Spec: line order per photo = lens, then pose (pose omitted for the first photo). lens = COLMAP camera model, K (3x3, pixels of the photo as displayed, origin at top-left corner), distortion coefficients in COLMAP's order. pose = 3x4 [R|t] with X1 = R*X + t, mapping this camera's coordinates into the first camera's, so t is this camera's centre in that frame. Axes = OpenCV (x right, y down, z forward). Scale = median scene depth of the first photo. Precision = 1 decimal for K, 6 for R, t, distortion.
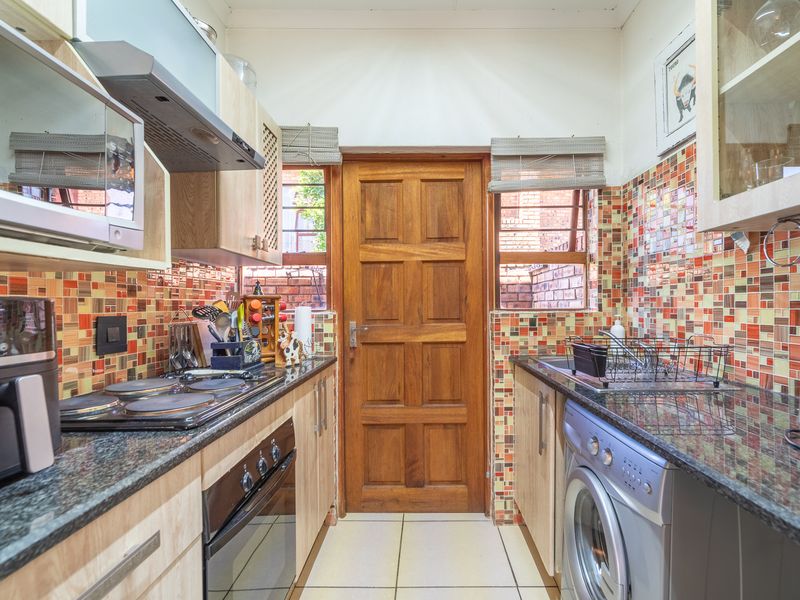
lens RADIAL K [[398.5, 0, 426.4], [0, 398.5, 302.6], [0, 0, 1]] dist [-0.001486, -0.000226]
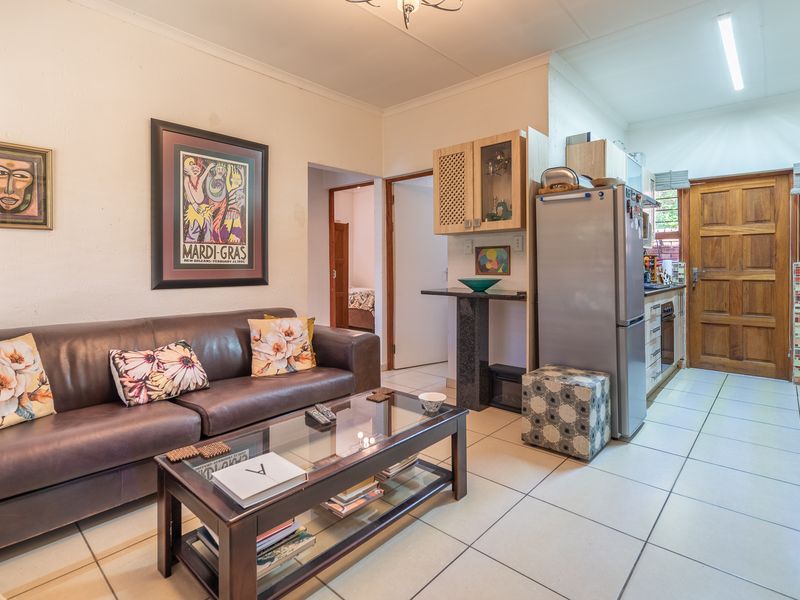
lens RADIAL K [[418.8, 0, 397.8], [0, 418.8, 266.9], [0, 0, 1]] dist [0.001204, -0.000029]
pose [[0.736788, 0.008464, -0.676071, 0.129247], [-0.002747, 0.999951, 0.009525, 0.028774], [0.676119, -0.005161, 0.736775, -1.523769]]
